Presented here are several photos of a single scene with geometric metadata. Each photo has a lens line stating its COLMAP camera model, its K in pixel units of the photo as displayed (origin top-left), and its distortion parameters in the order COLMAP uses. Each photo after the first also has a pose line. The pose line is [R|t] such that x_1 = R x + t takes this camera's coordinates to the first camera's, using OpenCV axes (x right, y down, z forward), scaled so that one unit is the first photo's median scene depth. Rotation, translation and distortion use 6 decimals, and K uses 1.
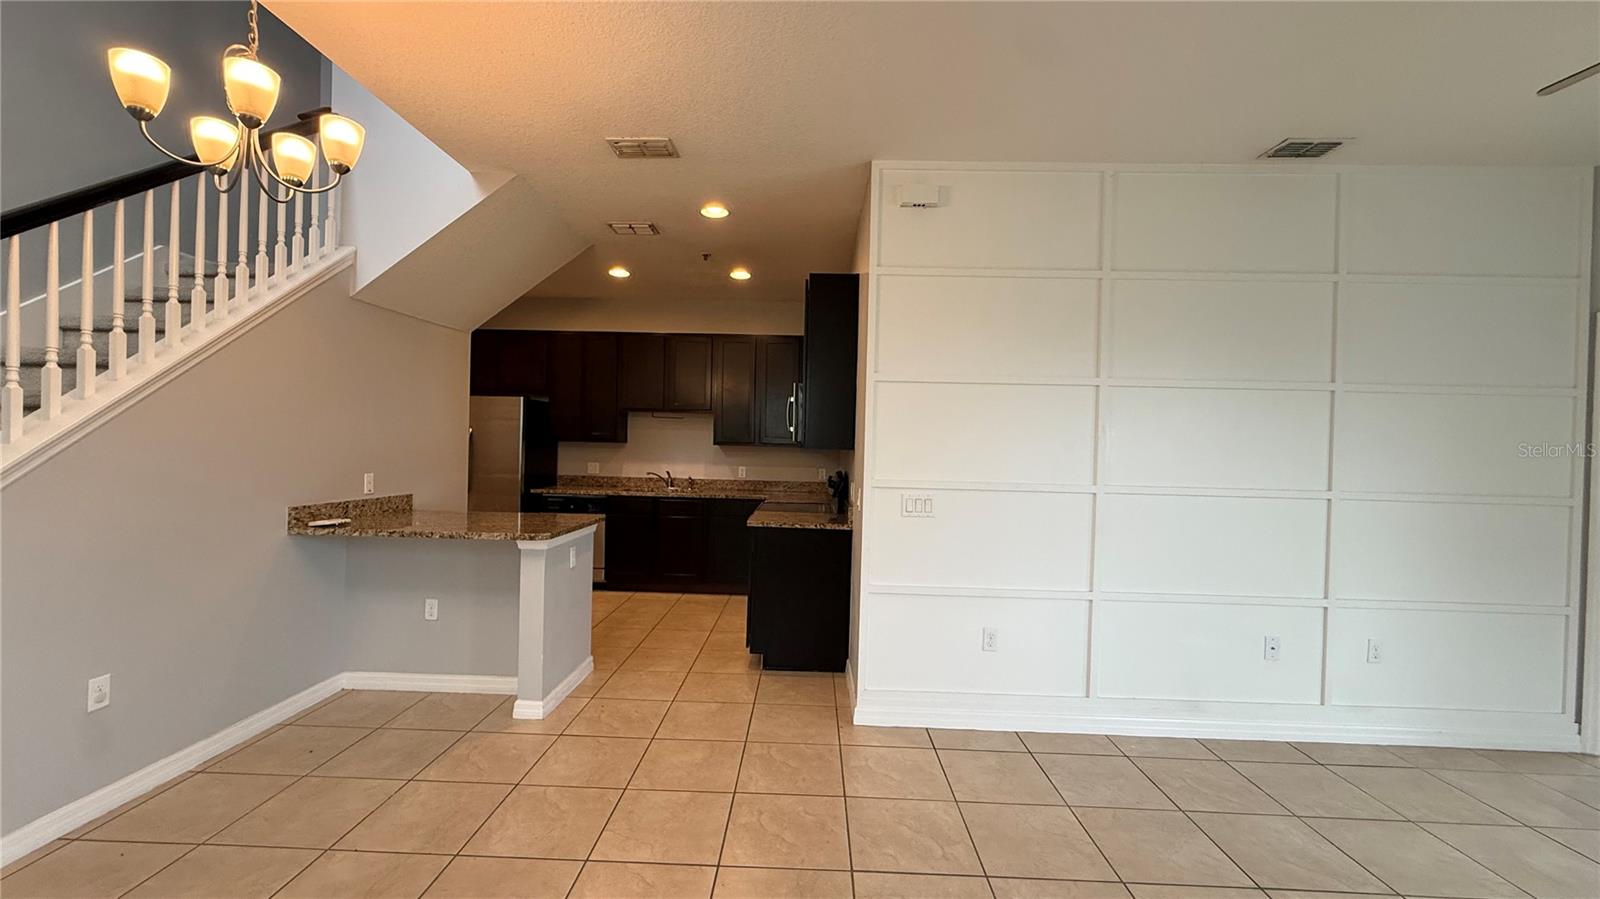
lens RADIAL K [[638.5, 0, 796.8], [0, 638.5, 448.6], [0, 0, 1]] dist [-0.000044, 0.000678]
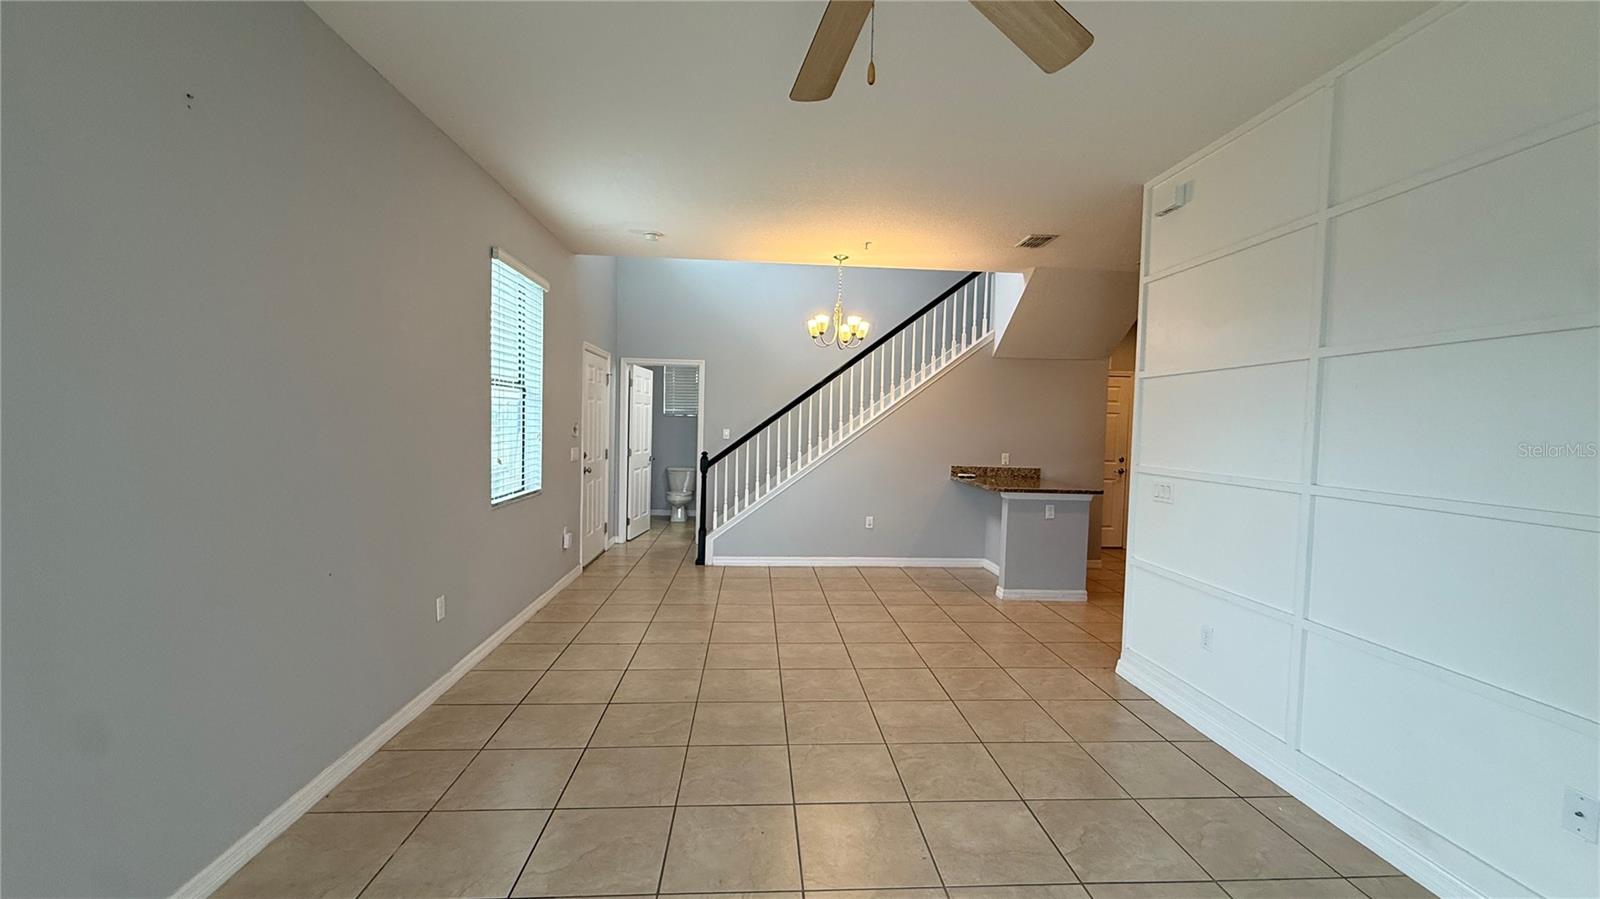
lens RADIAL K [[638.5, 0, 798.1], [0, 638.5, 453.5], [0, 0, 1]] dist [-0.000044, 0.000678]
pose [[0.098390, 0.025056, -0.994832, 1.188634], [-0.029550, 0.999316, 0.022246, 0.019592], [0.994709, 0.027209, 0.099063, 0.288543]]
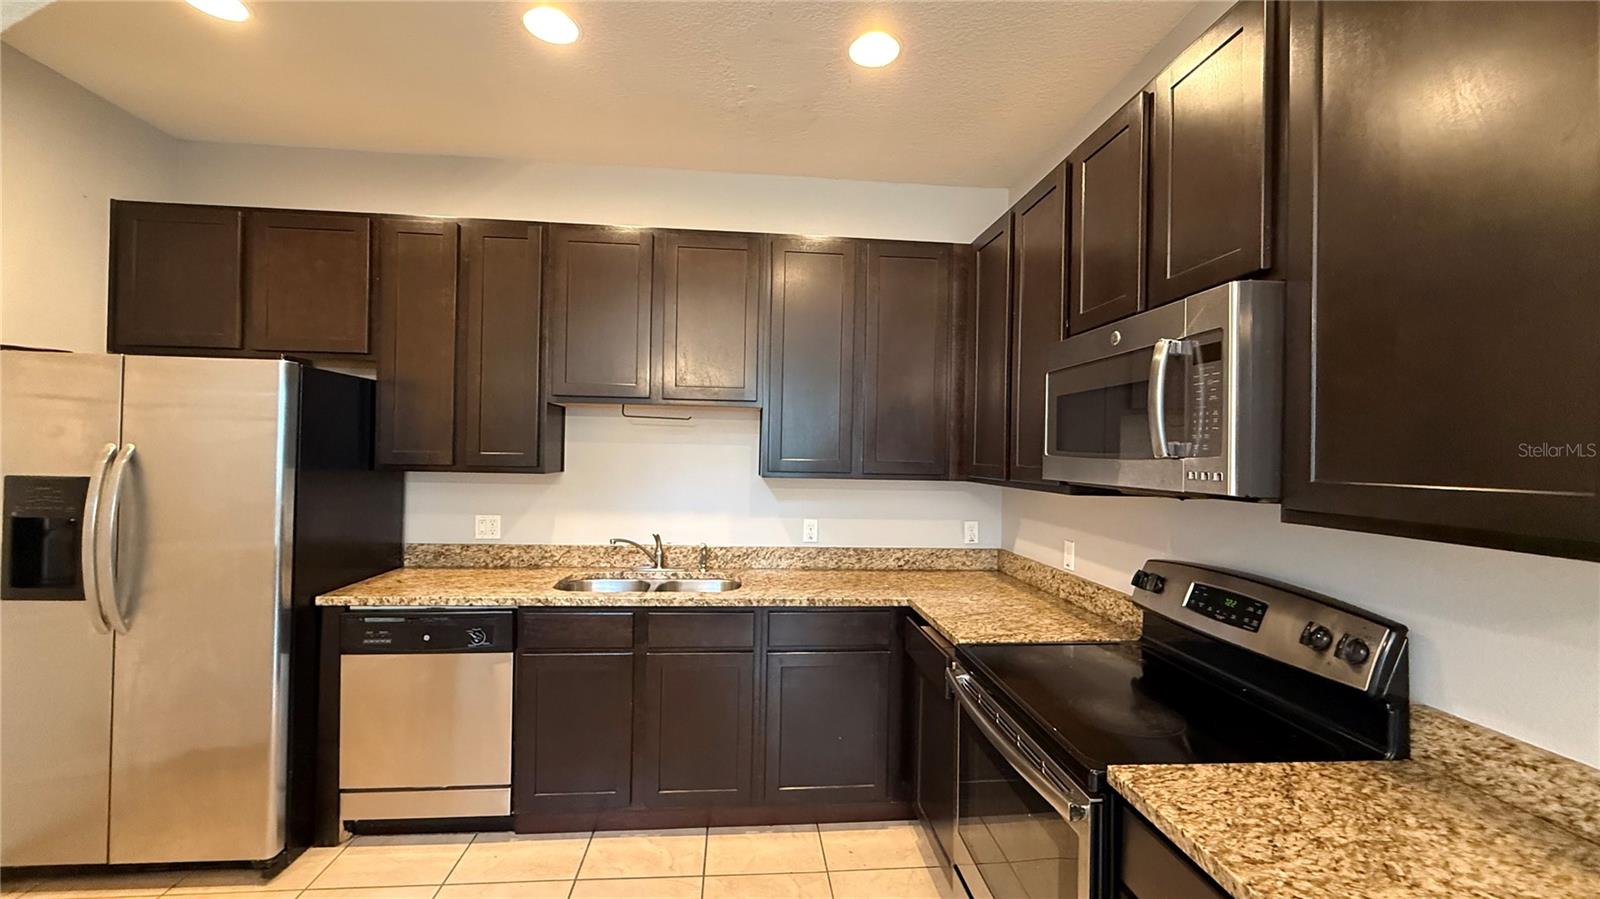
lens RADIAL K [[638.5, 0, 790.9], [0, 638.5, 440.0], [0, 0, 1]] dist [-0.000044, 0.000678]
pose [[0.994193, -0.006626, 0.107412, -0.154534], [0.008299, 0.999851, -0.015130, -0.024357], [-0.107296, 0.015933, 0.994099, 0.533999]]
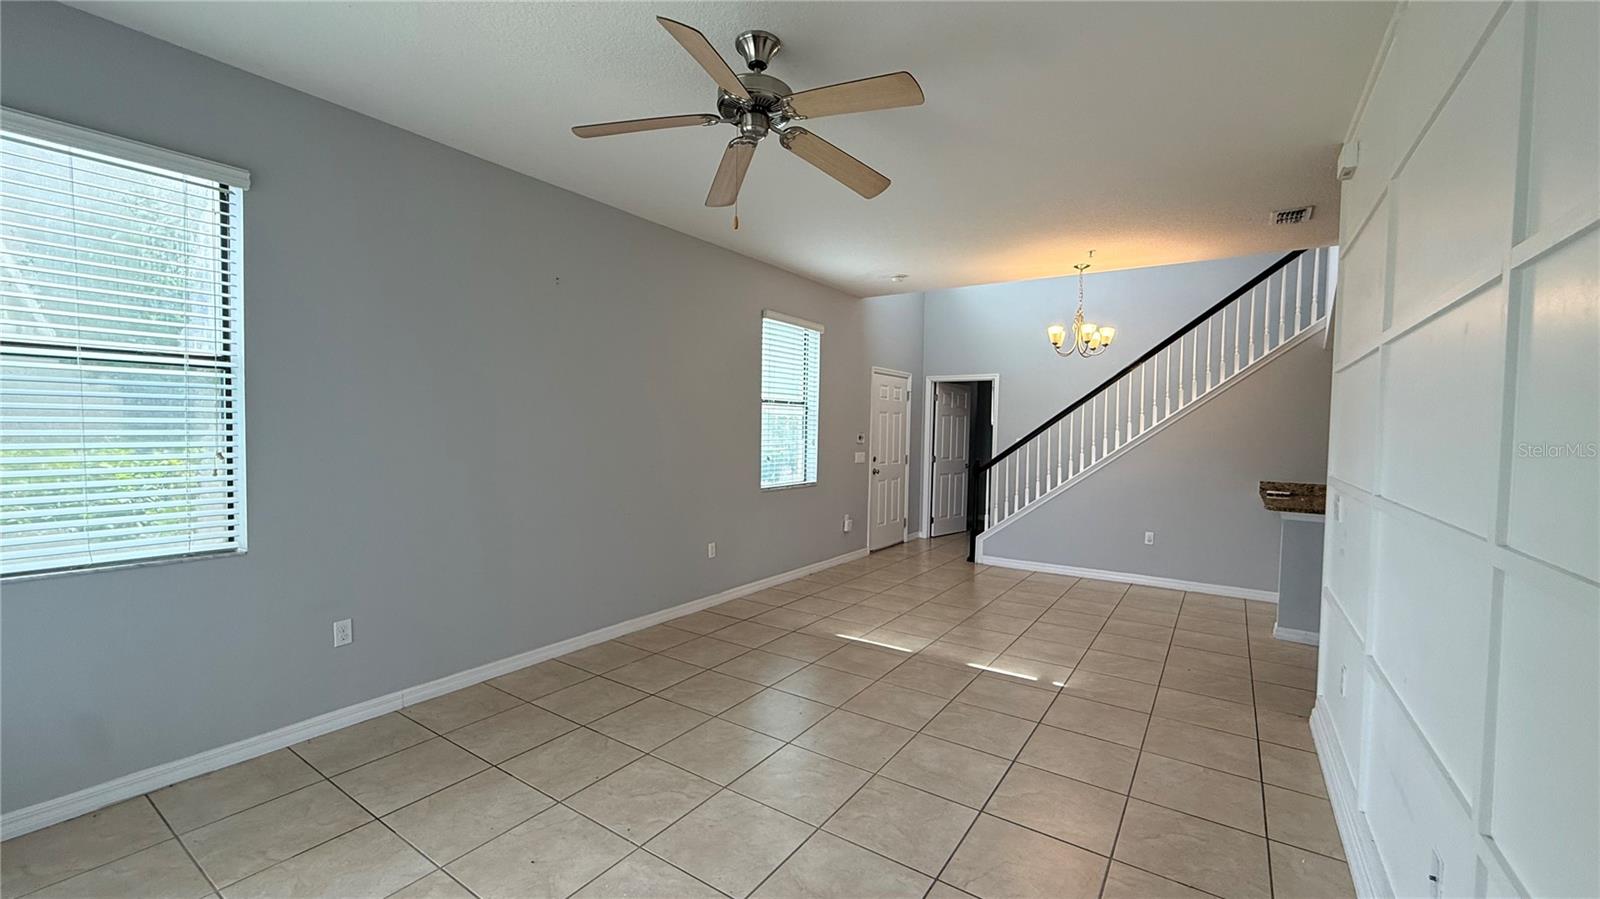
lens RADIAL K [[638.5, 0, 796.0], [0, 638.5, 448.2], [0, 0, 1]] dist [-0.000044, 0.000678]
pose [[-0.537736, -0.008704, -0.843069, 1.346656], [-0.038181, 0.999172, 0.014037, 0.024274], [0.842249, 0.039738, -0.537623, 0.841159]]
